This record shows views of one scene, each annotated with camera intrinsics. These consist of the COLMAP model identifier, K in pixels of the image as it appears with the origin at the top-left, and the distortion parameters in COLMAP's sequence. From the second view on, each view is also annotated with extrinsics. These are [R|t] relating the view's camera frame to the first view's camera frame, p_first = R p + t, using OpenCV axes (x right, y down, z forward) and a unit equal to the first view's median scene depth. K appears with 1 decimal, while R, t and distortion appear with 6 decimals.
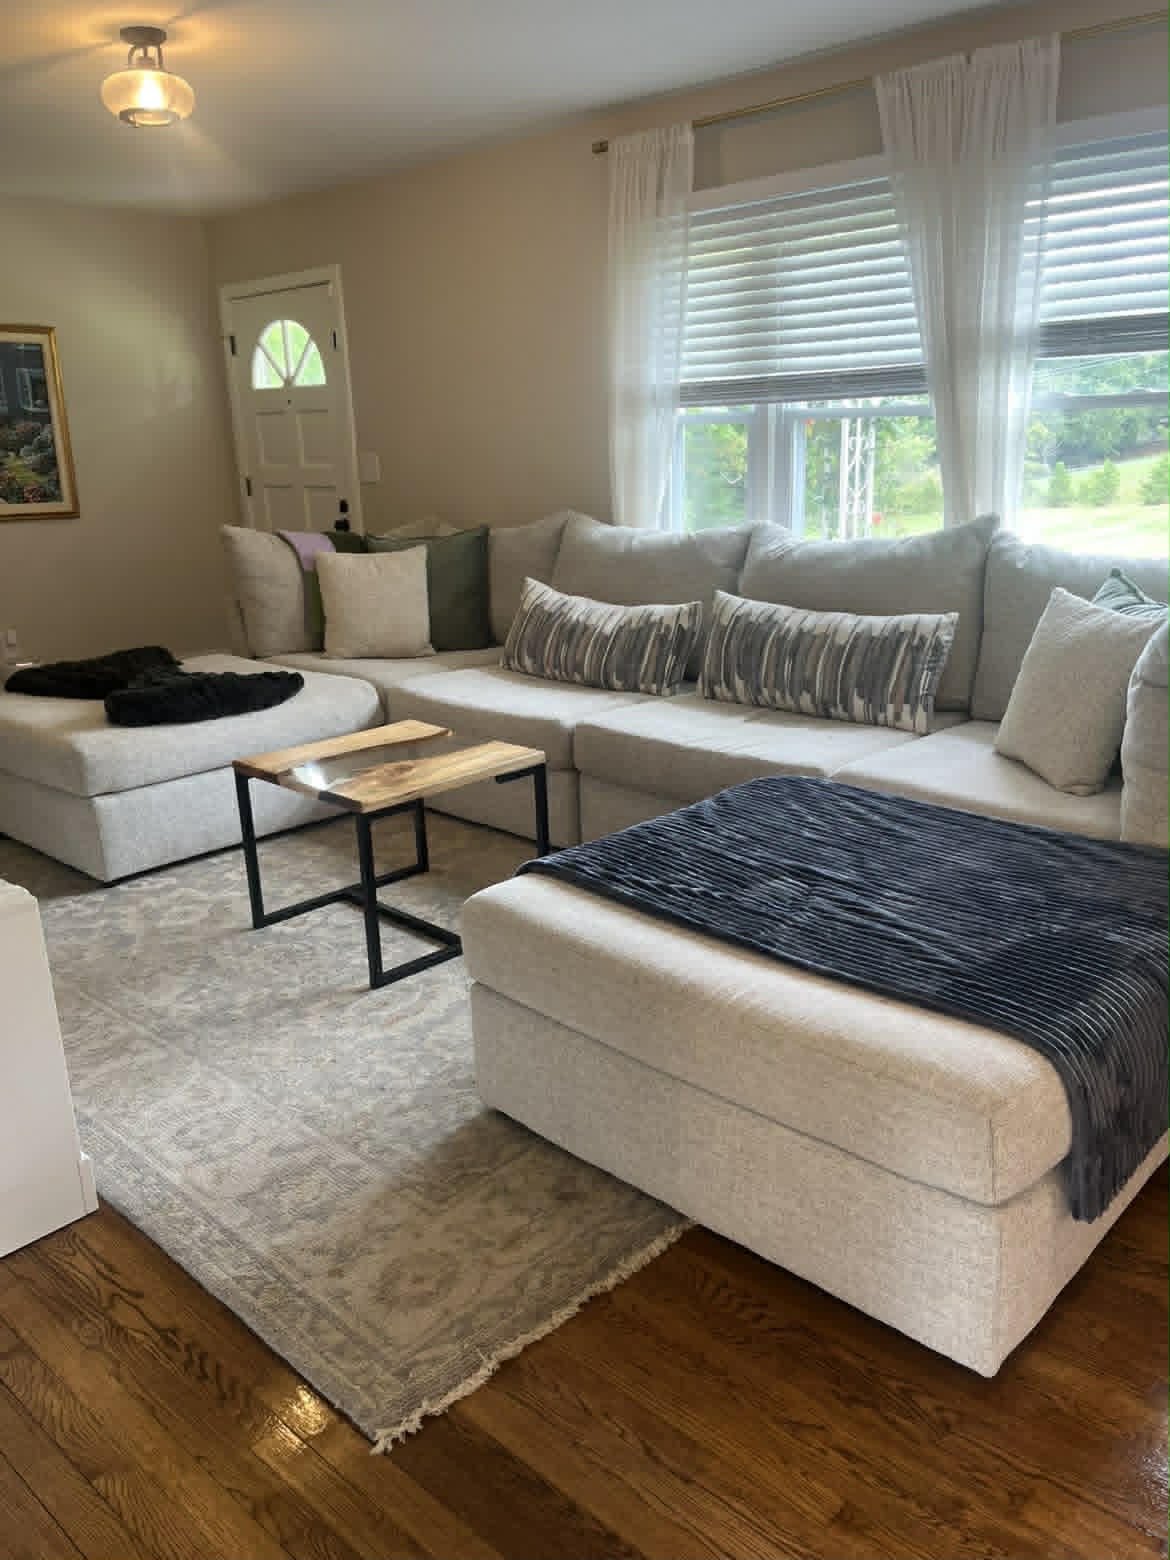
lens RADIAL K [[1203.4, 0, 583.9], [0, 1203.4, 782.5], [0, 0, 1]] dist [0.046572, -0.052640]
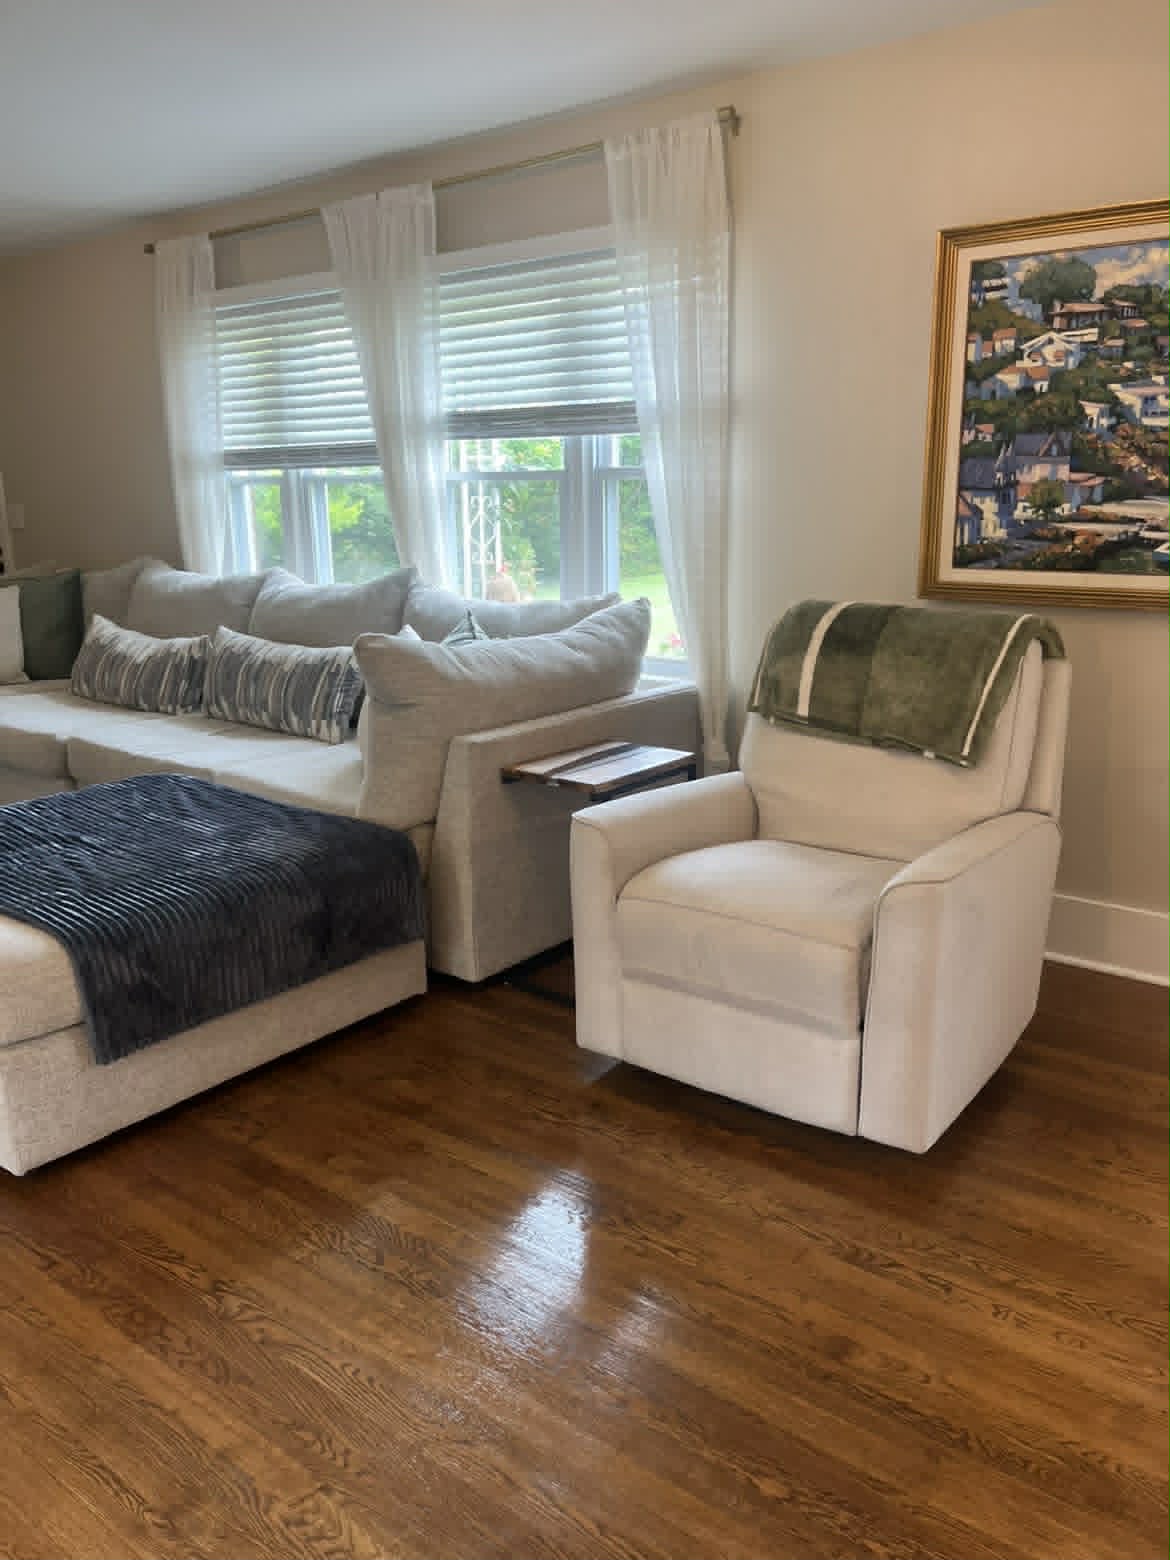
lens RADIAL K [[1203.4, 0, 579.8], [0, 1203.4, 786.8], [0, 0, 1]] dist [0.046572, -0.052640]
pose [[0.997012, -0.002673, 0.077203, 0.370426], [0.005236, 0.999441, -0.033015, 0.038026], [-0.077071, 0.033321, 0.996469, -0.196442]]
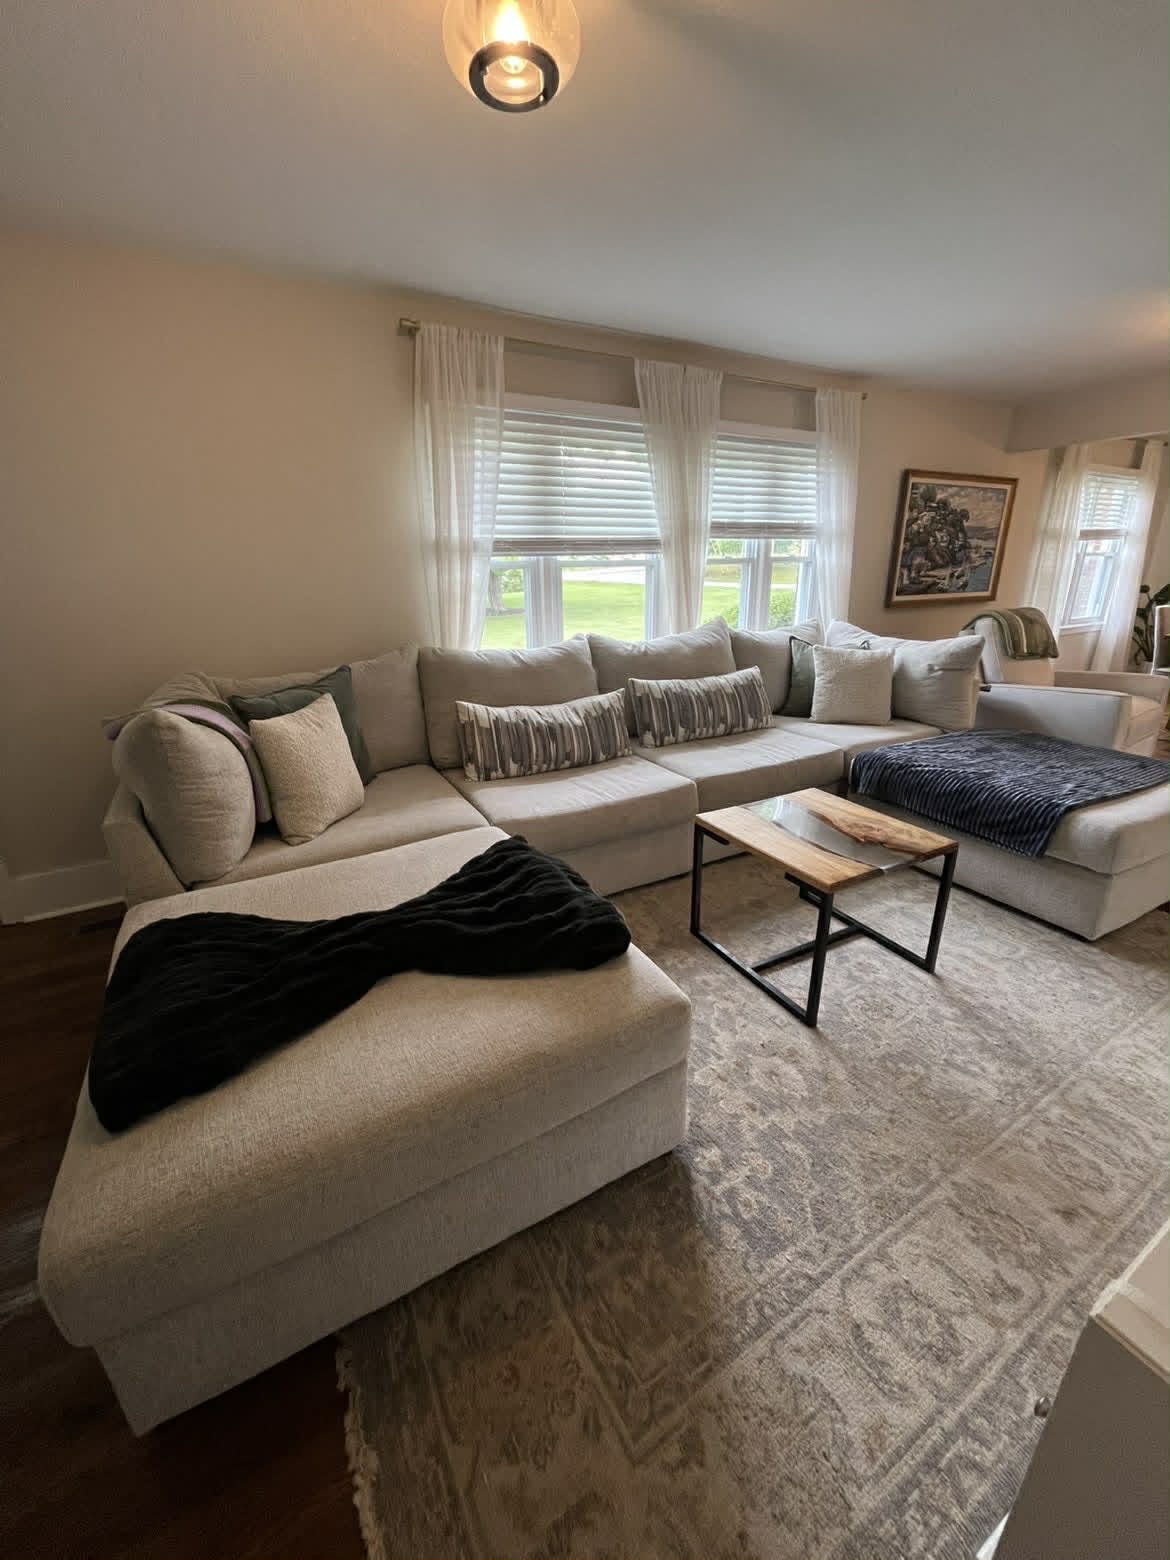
lens RADIAL K [[631.4, 0, 585.8], [0, 631.4, 777.5], [0, 0, 1]] dist [-0.001701, -0.001154]
pose [[0.287560, -0.280615, 0.915732, -0.666294], [0.274074, 0.940242, 0.202061, -0.219529], [-0.917711, 0.192874, 0.347285, 0.806223]]
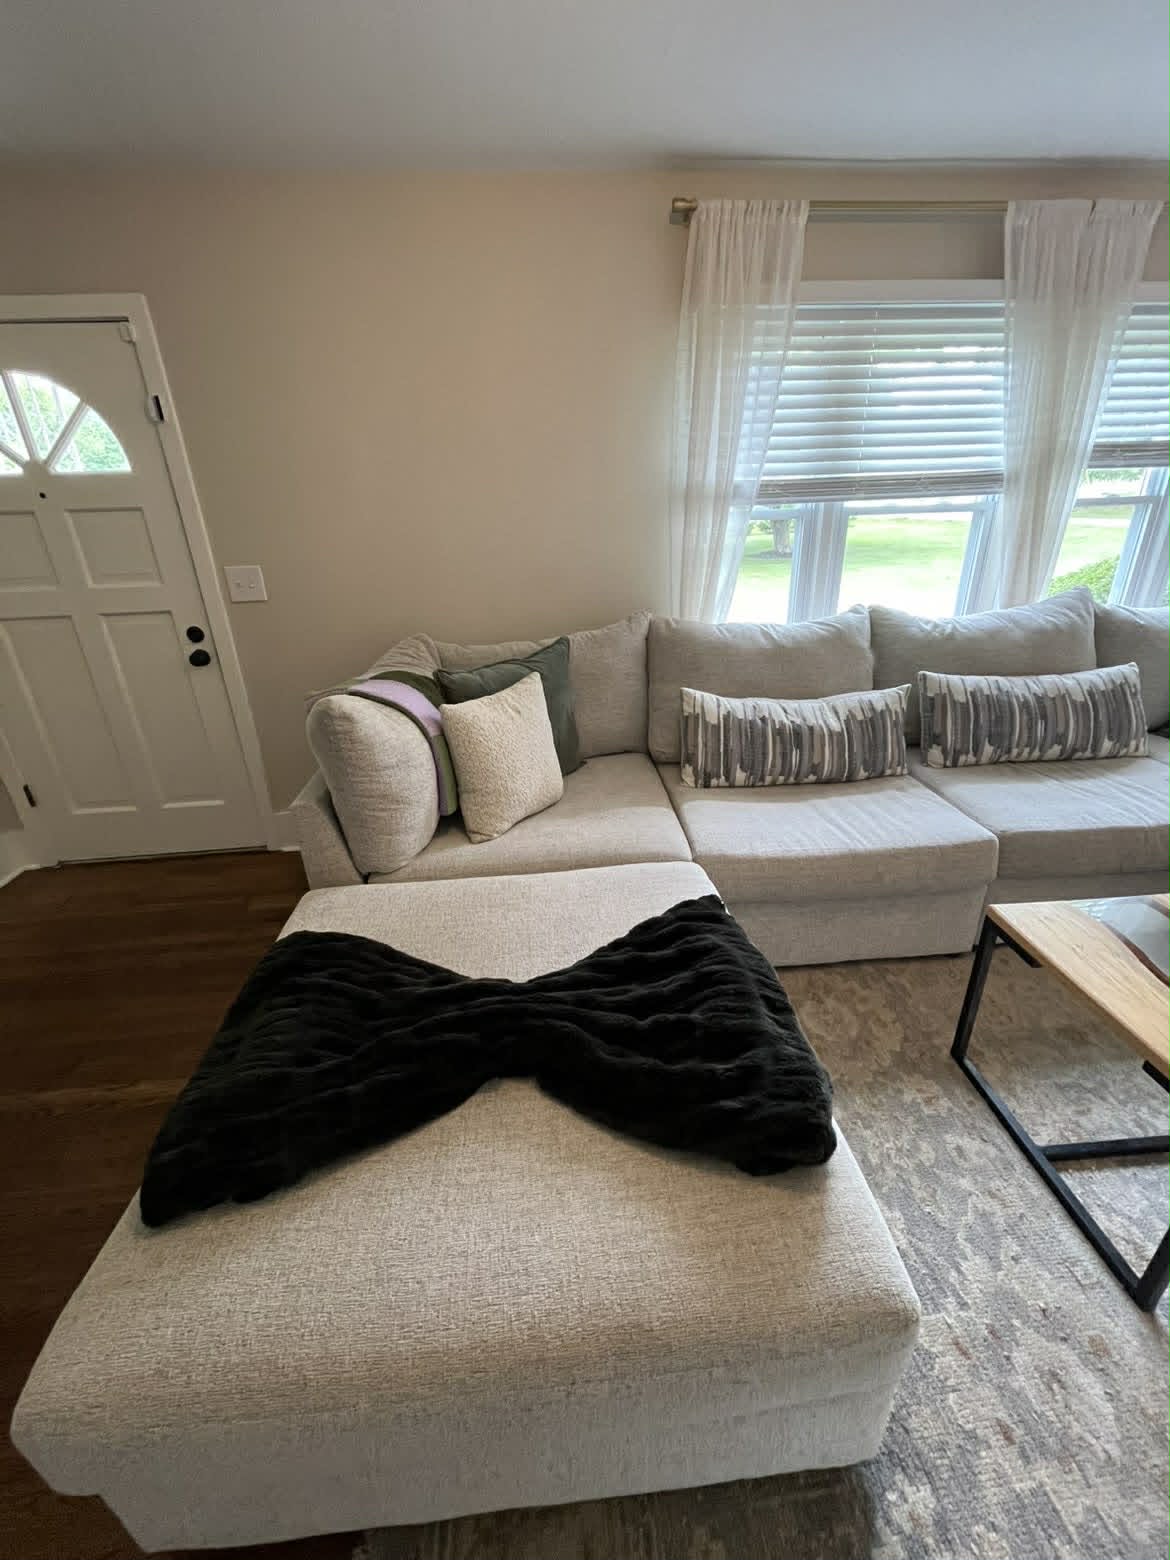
lens RADIAL K [[631.4, 0, 585.2], [0, 631.4, 777.8], [0, 0, 1]] dist [-0.001701, -0.001154]
pose [[0.657401, -0.287289, 0.696627, -0.533560], [0.223564, 0.957207, 0.183776, -0.244147], [-0.719613, 0.034926, 0.693497, 0.827771]]
